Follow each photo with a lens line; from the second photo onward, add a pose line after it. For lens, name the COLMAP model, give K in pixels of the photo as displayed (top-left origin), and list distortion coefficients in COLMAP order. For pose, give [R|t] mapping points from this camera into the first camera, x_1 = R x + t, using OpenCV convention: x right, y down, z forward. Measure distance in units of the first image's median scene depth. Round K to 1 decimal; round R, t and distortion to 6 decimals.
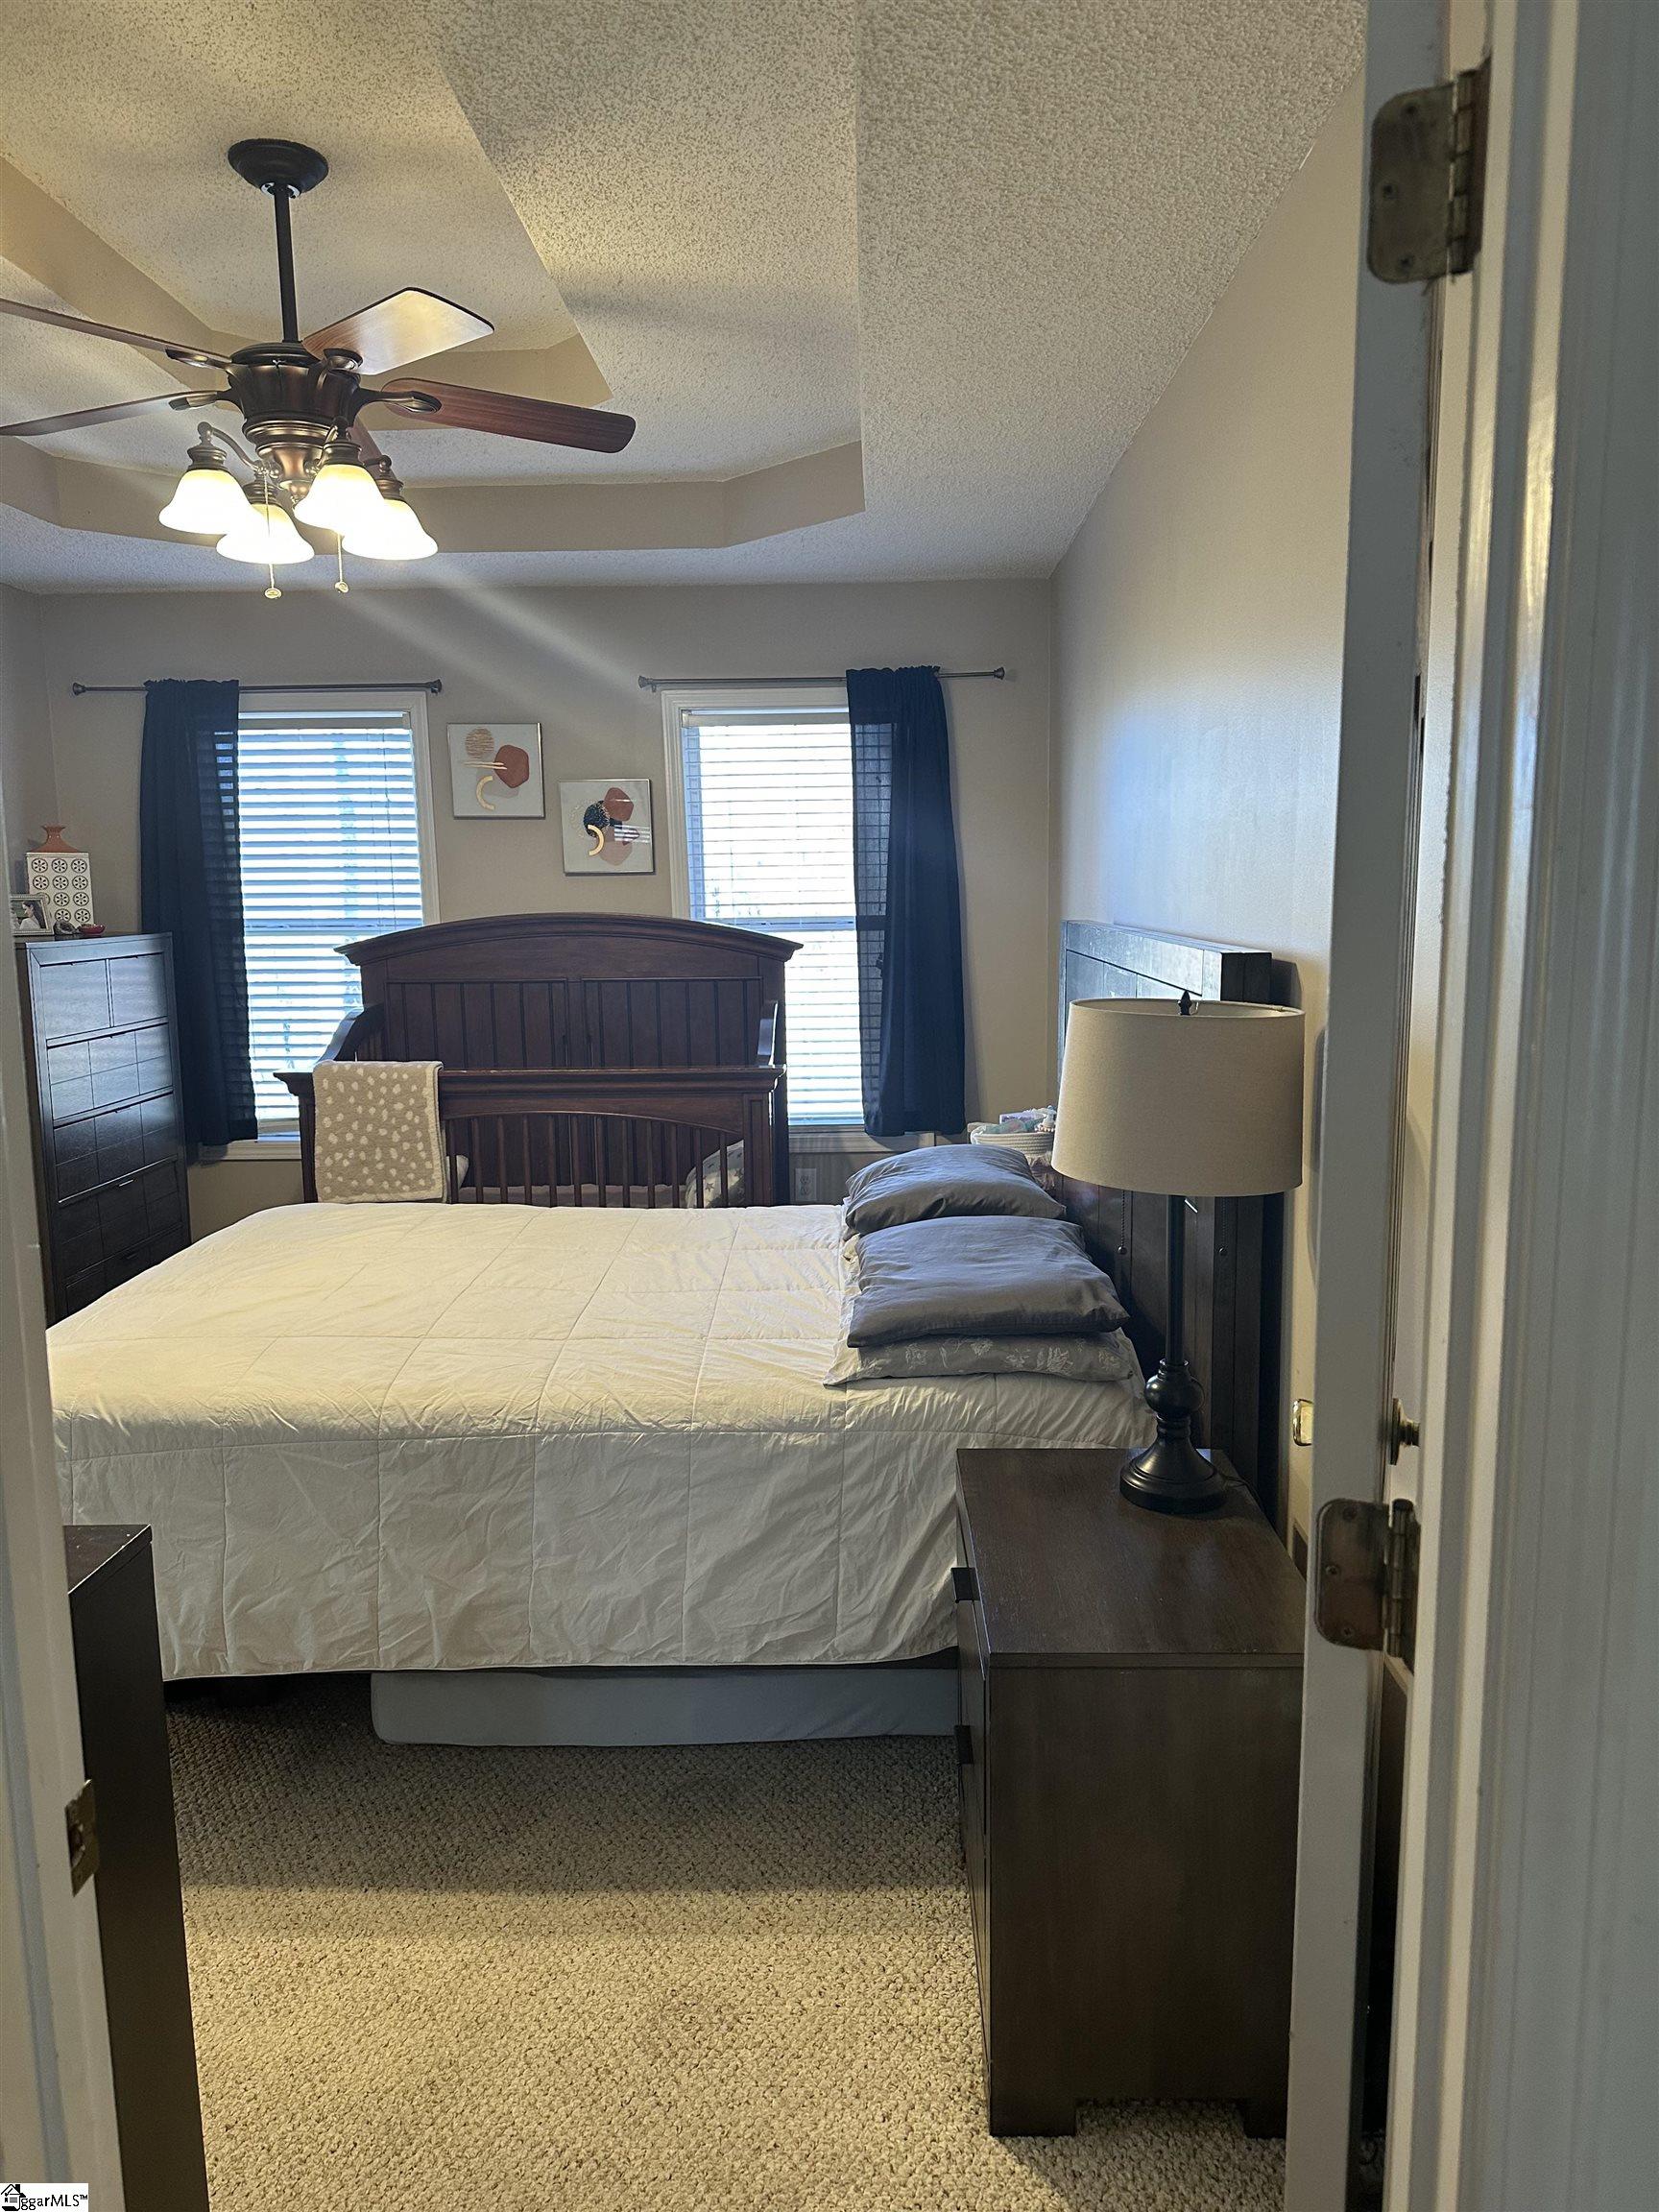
lens RADIAL K [[1540.9, 0, 795.8], [0, 1540.9, 1113.7], [0, 0, 1]] dist [0.074258, -0.084726]
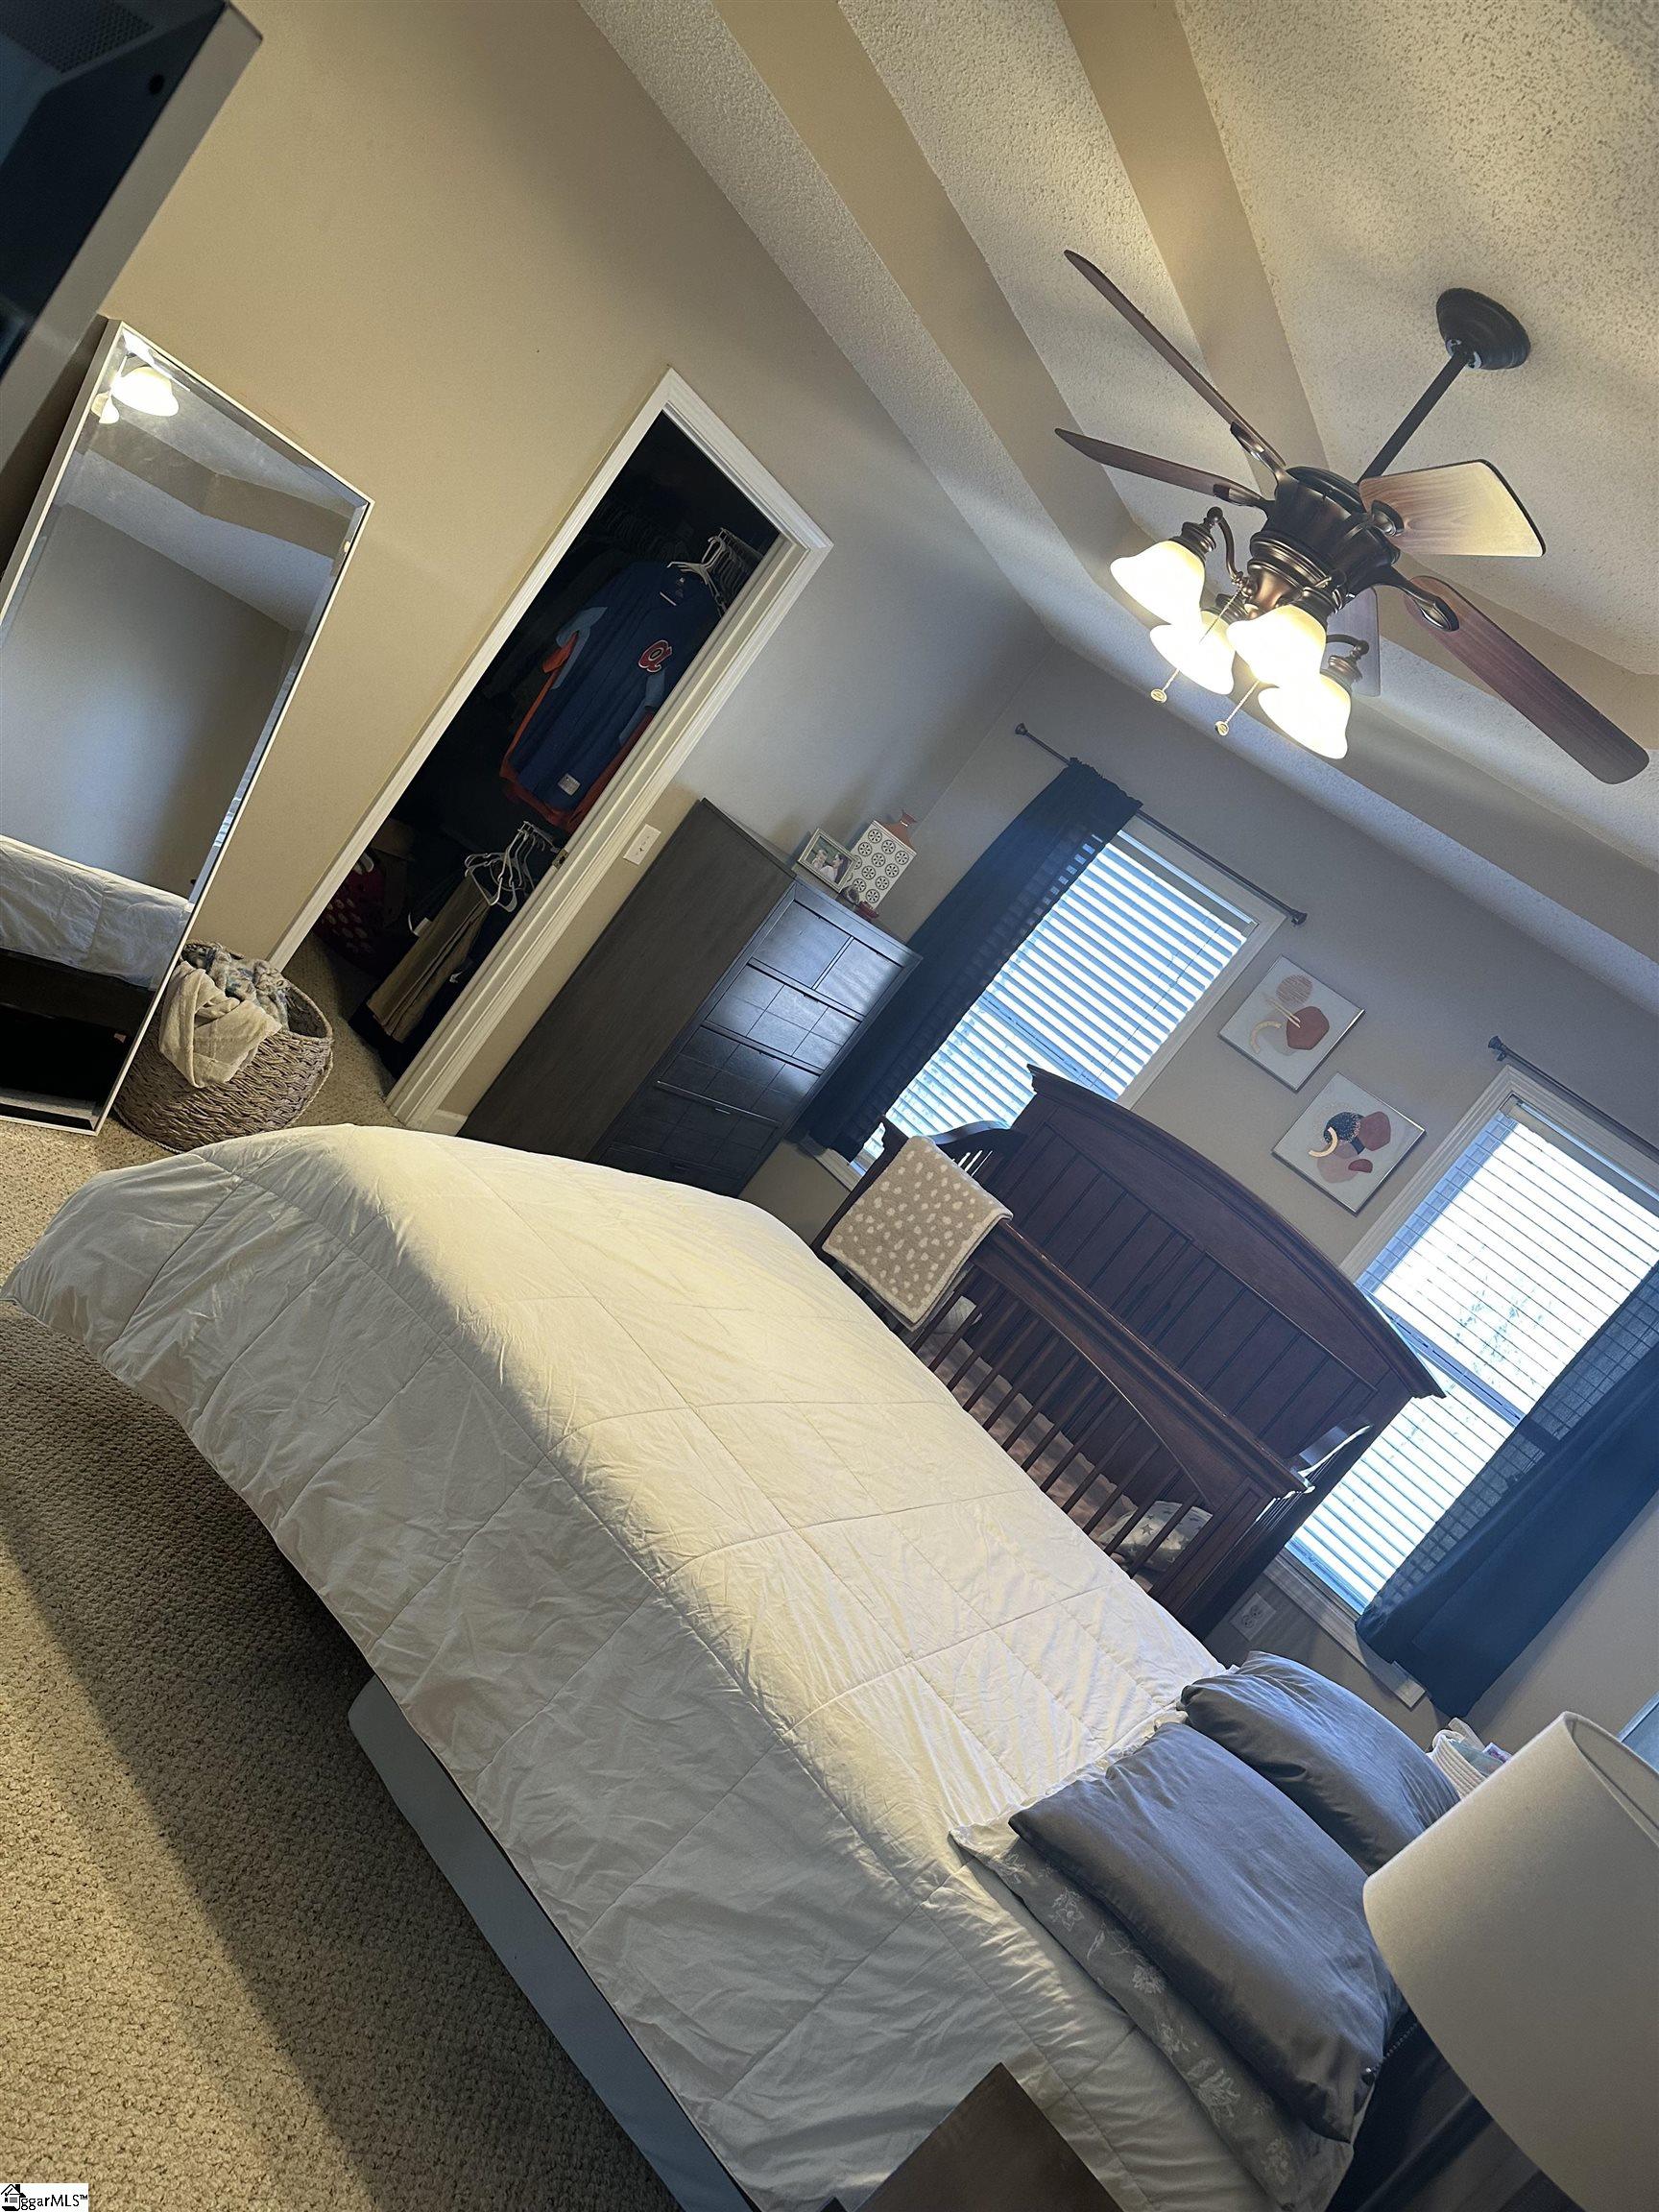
lens RADIAL K [[1540.9, 0, 795.8], [0, 1540.9, 1113.7], [0, 0, 1]] dist [0.074258, -0.084726]
pose [[0.670254, 0.614118, -0.416676, 0.031902], [-0.662590, 0.748081, 0.036733, -0.026812], [0.334266, 0.251465, 0.908313, 0.103025]]
